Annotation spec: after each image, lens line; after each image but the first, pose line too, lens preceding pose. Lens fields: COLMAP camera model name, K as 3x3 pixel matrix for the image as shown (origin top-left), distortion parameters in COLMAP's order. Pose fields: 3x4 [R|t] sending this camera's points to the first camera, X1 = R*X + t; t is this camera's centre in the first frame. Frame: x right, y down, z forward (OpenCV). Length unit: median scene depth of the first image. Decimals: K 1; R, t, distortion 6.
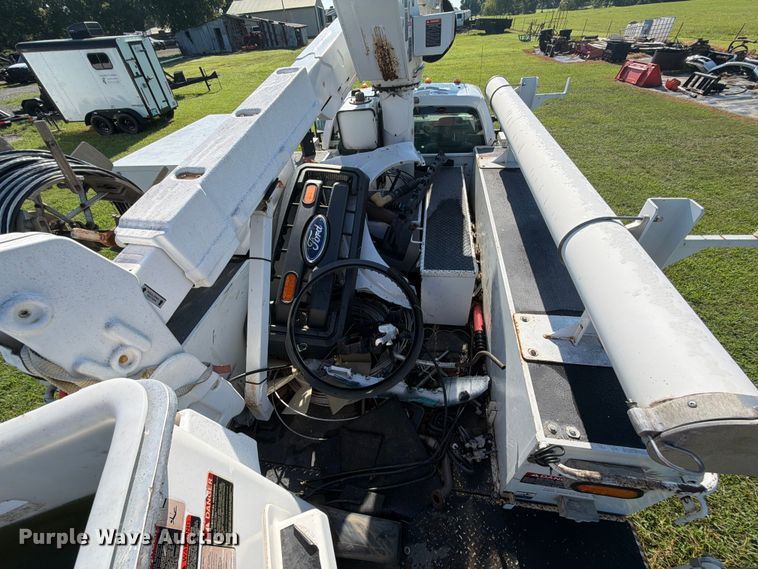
lens RADIAL K [[303.3, 0, 376.2], [0, 303.3, 282.3], [0, 0, 1]] dist [0.002239, 0.000373]
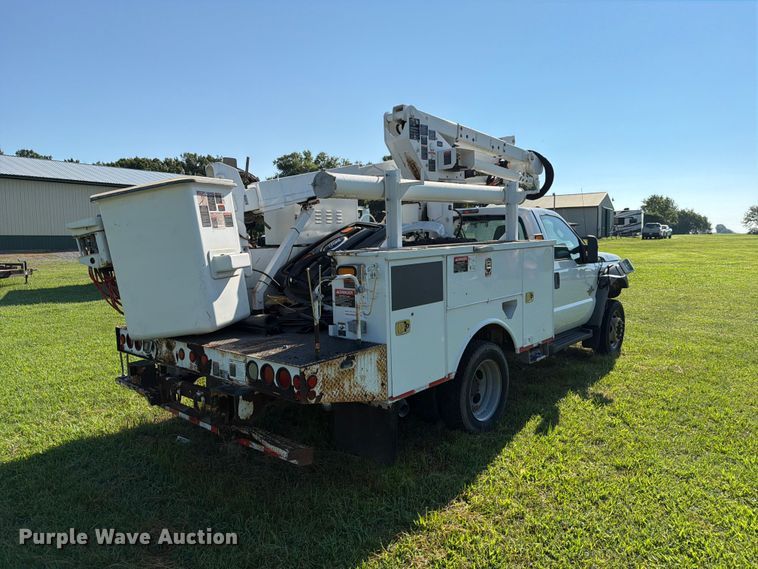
lens RADIAL K [[526.6, 0, 387.9], [0, 526.6, 283.9], [0, 0, 1]] dist [0.079173, -0.127916]
pose [[0.850128, 0.108948, -0.515182, 0.224775], [-0.380180, 0.803927, -0.457344, 0.179722], [0.364343, 0.584663, 0.724861, -0.123185]]
